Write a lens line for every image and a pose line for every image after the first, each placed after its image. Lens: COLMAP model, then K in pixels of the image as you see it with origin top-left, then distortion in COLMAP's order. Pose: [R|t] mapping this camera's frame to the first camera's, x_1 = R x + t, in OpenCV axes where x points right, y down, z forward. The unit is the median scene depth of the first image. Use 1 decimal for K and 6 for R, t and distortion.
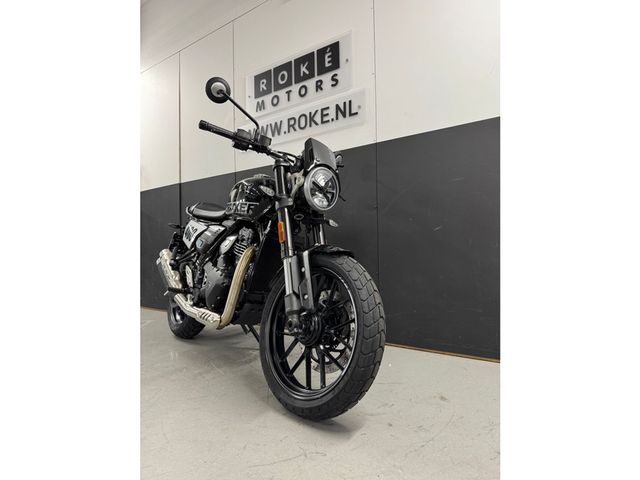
lens RADIAL K [[371.1, 0, 320.0], [0, 371.1, 240.0], [0, 0, 1]] dist [0.002597, 0.000063]
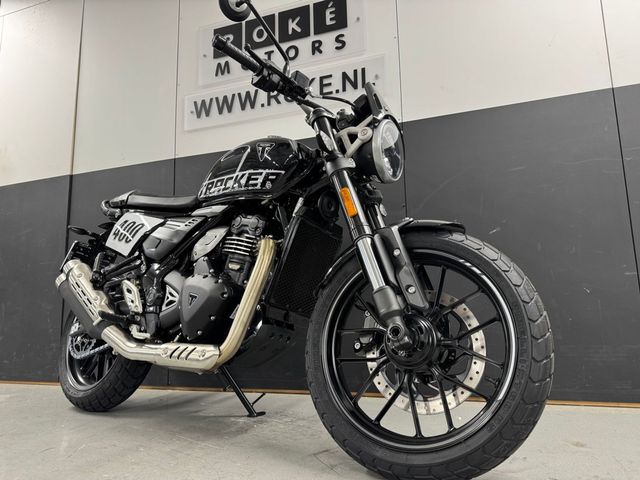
lens RADIAL K [[484.6, 0, 320.0], [0, 484.6, 240.0], [0, 0, 1]] dist [0.000685, -0.002075]
pose [[0.961114, 0.038802, 0.273412, -0.270145], [0.002589, 0.988770, -0.149425, 0.122086], [-0.276139, 0.144322, 0.950220, 0.142568]]
